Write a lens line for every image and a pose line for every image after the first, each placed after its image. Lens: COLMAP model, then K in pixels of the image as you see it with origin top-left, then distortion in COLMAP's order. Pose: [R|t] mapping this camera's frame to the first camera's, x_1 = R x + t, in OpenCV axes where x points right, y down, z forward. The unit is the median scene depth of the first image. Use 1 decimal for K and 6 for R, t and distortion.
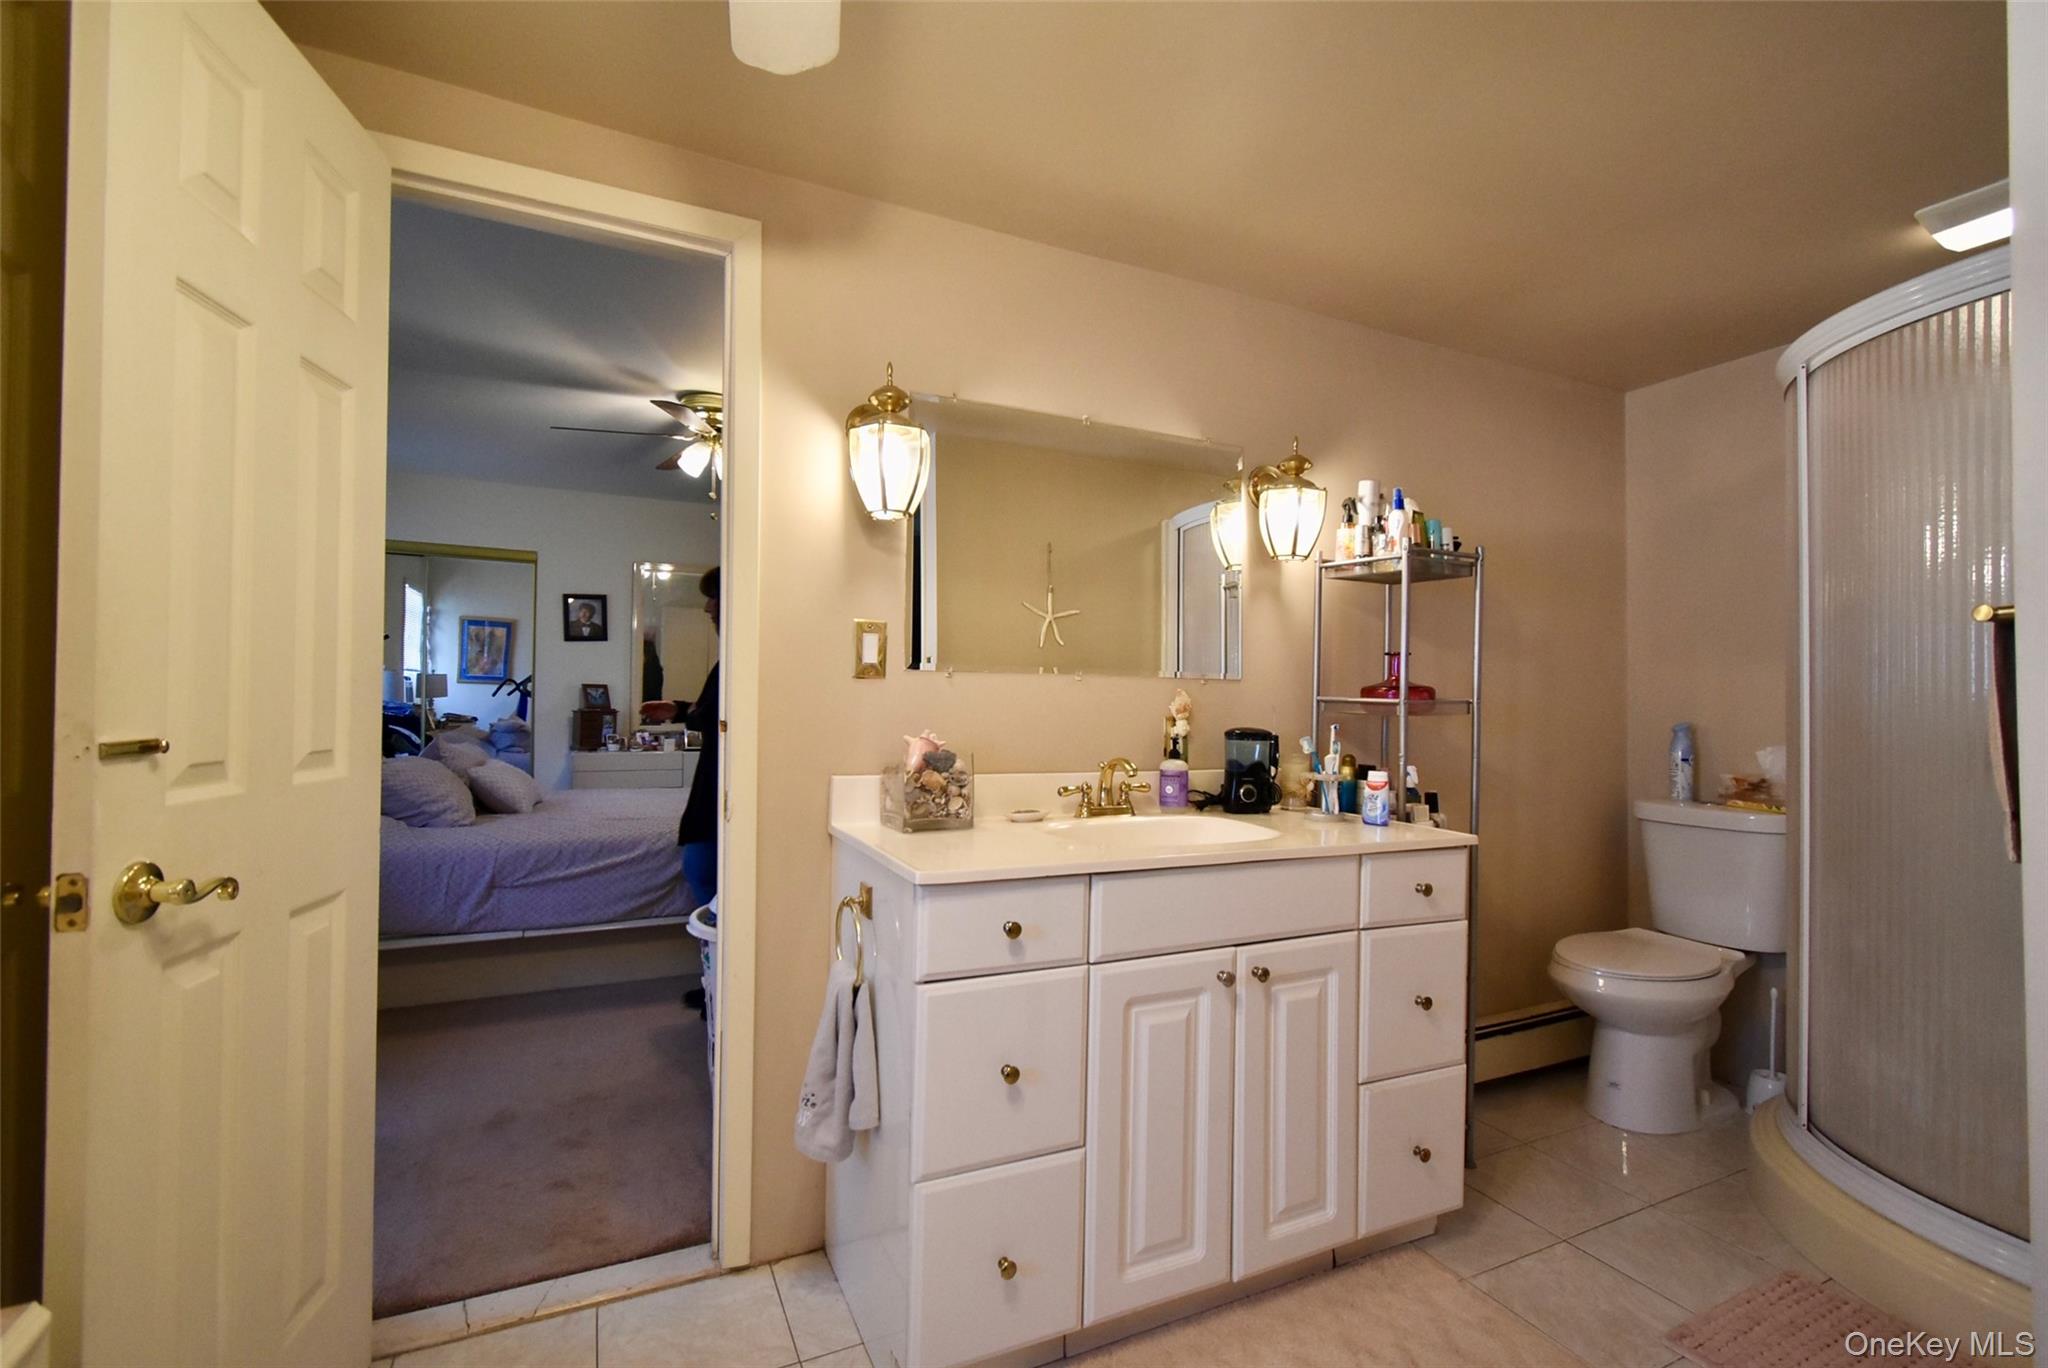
lens RADIAL K [[894.6, 0, 1025.2], [0, 894.6, 685.9], [0, 0, 1]] dist [0.002471, -0.001212]
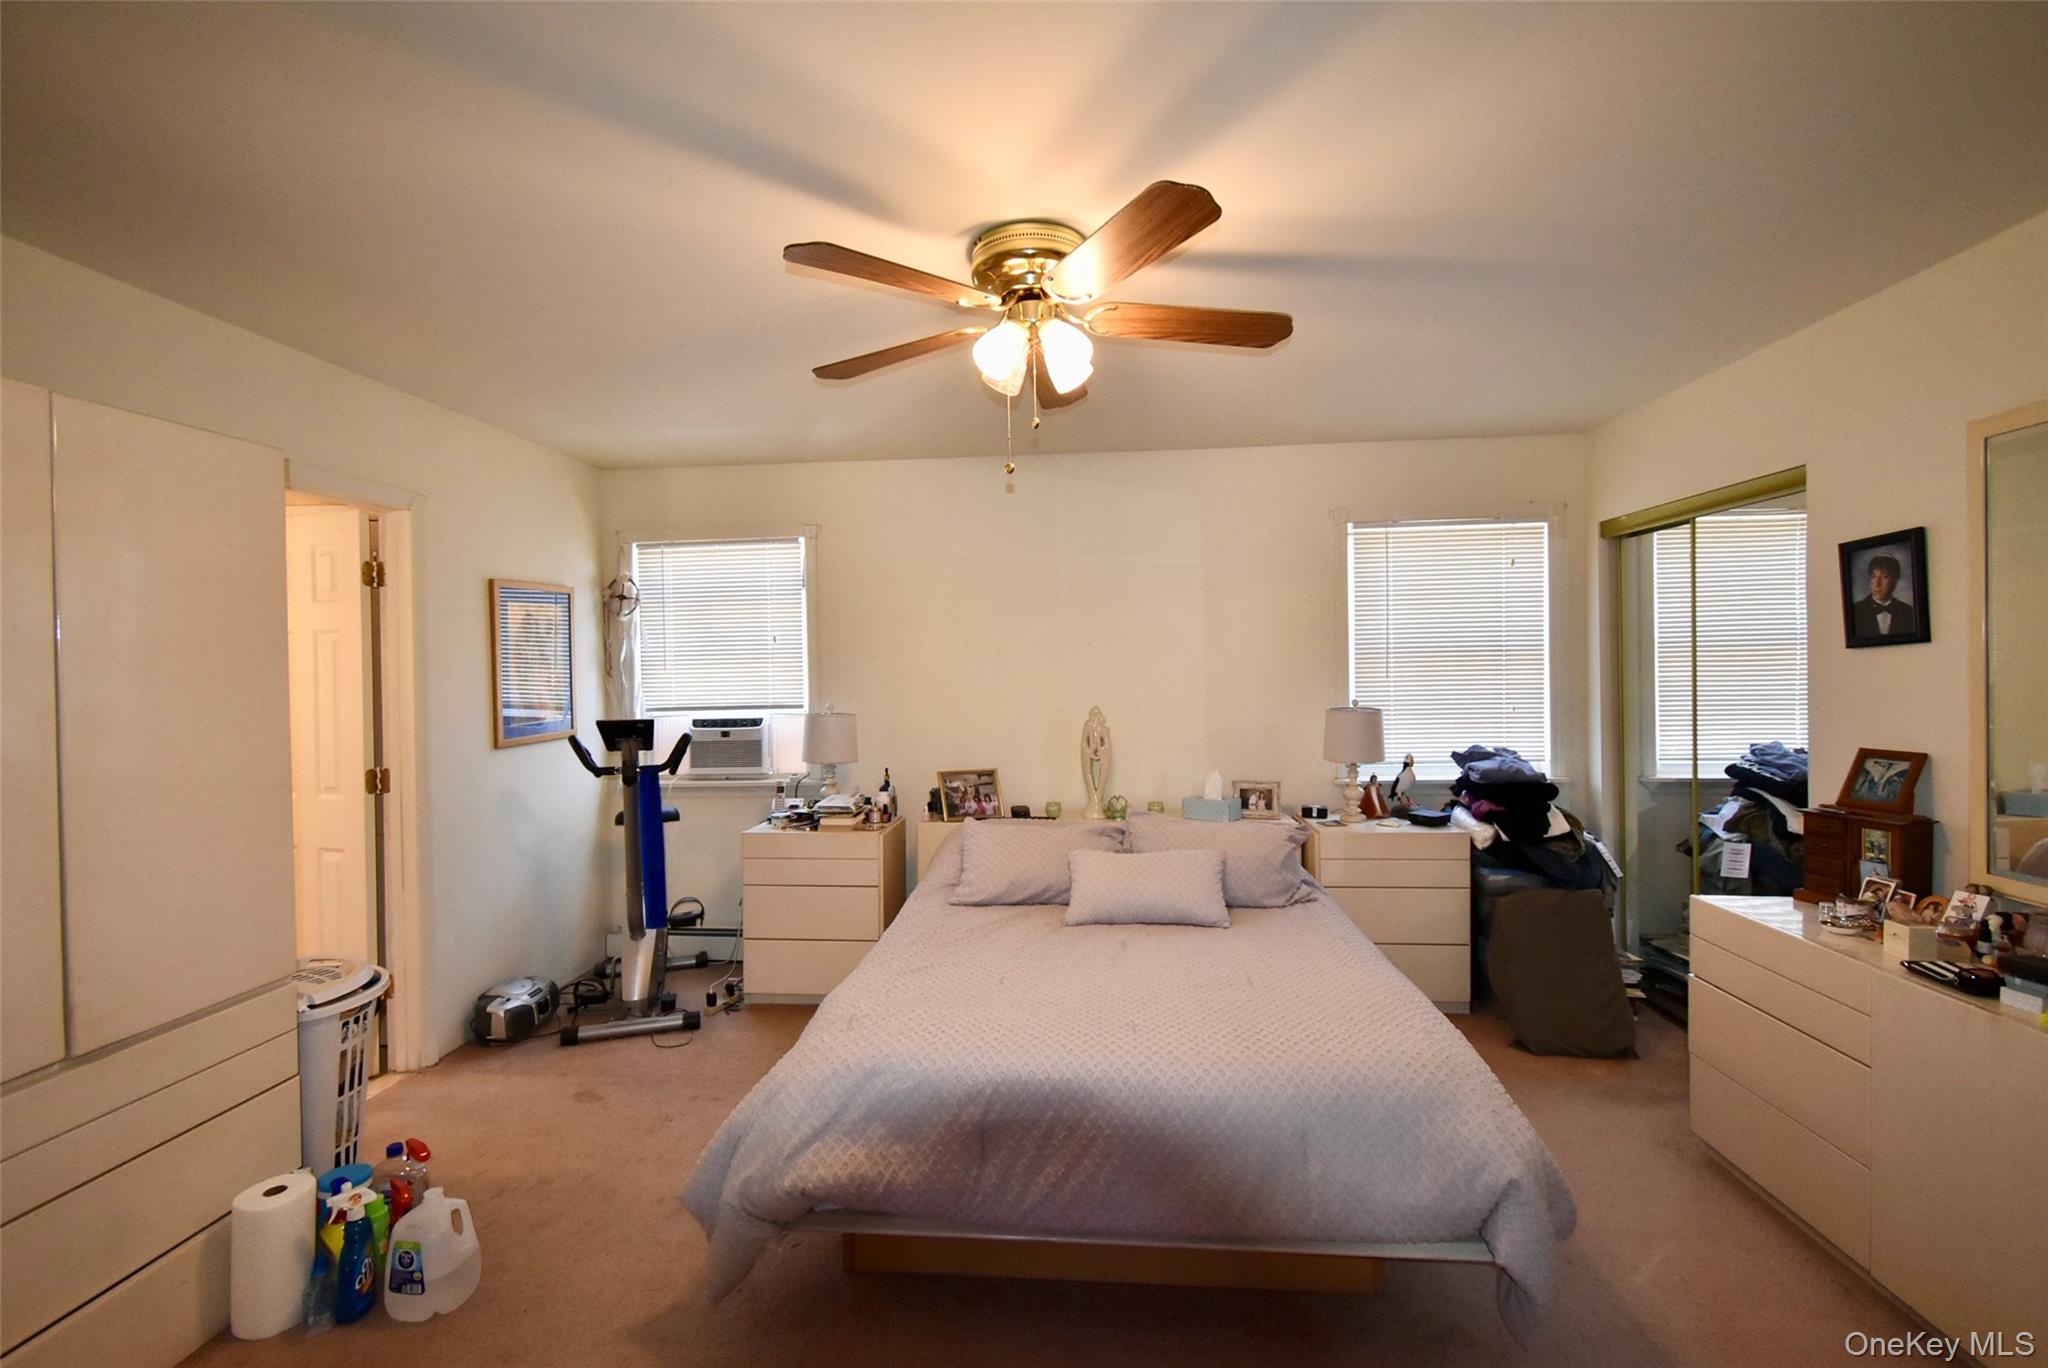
lens RADIAL K [[894.6, 0, 1026.0], [0, 894.6, 672.9], [0, 0, 1]] dist [0.002471, -0.001212]
pose [[-0.504012, 0.004440, -0.863685, 0.076025], [0.017347, 0.999837, -0.004983, -0.042412], [0.863522, -0.017494, -0.504007, 0.863652]]
